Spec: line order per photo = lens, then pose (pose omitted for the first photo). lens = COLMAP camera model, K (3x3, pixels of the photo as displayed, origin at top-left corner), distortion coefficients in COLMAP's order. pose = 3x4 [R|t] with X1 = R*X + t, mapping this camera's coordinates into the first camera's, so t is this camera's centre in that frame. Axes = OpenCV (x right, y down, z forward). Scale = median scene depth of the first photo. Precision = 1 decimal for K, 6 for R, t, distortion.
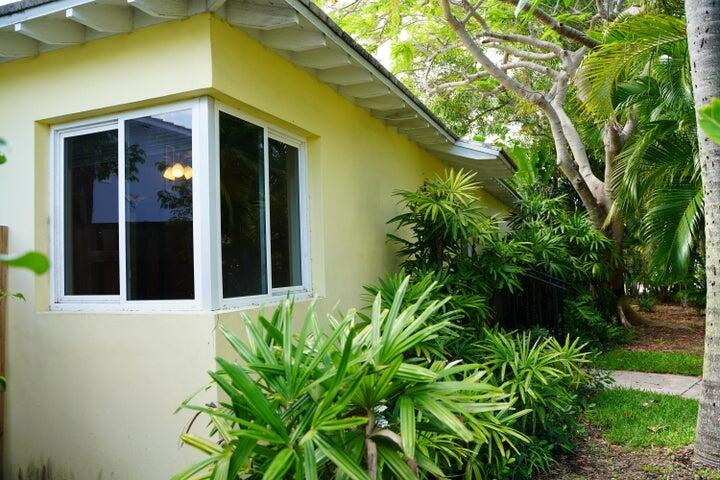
lens RADIAL K [[592.9, 0, 360.0], [0, 592.9, 240.0], [0, 0, 1]] dist [-0.127345, 0.118380]
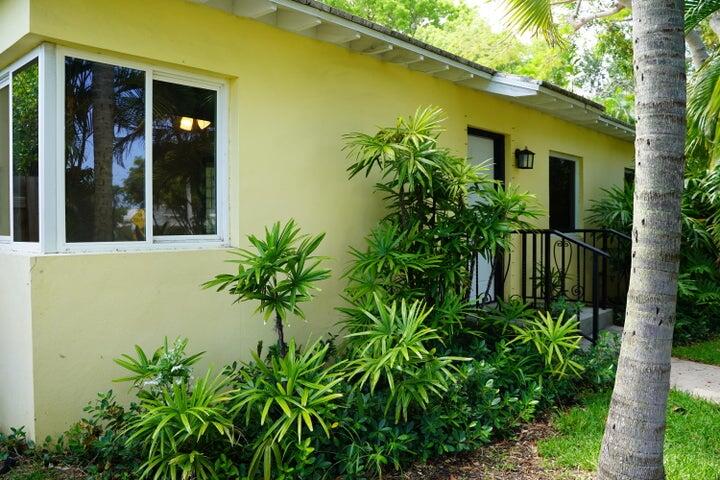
lens RADIAL K [[592.9, 0, 360.0], [0, 592.9, 240.0], [0, 0, 1]] dist [-0.127345, 0.118380]
pose [[0.925679, 0.041152, -0.376066, 0.473481], [-0.012747, 0.996894, 0.077711, 0.007781], [0.378096, -0.067142, 0.923329, 0.200775]]
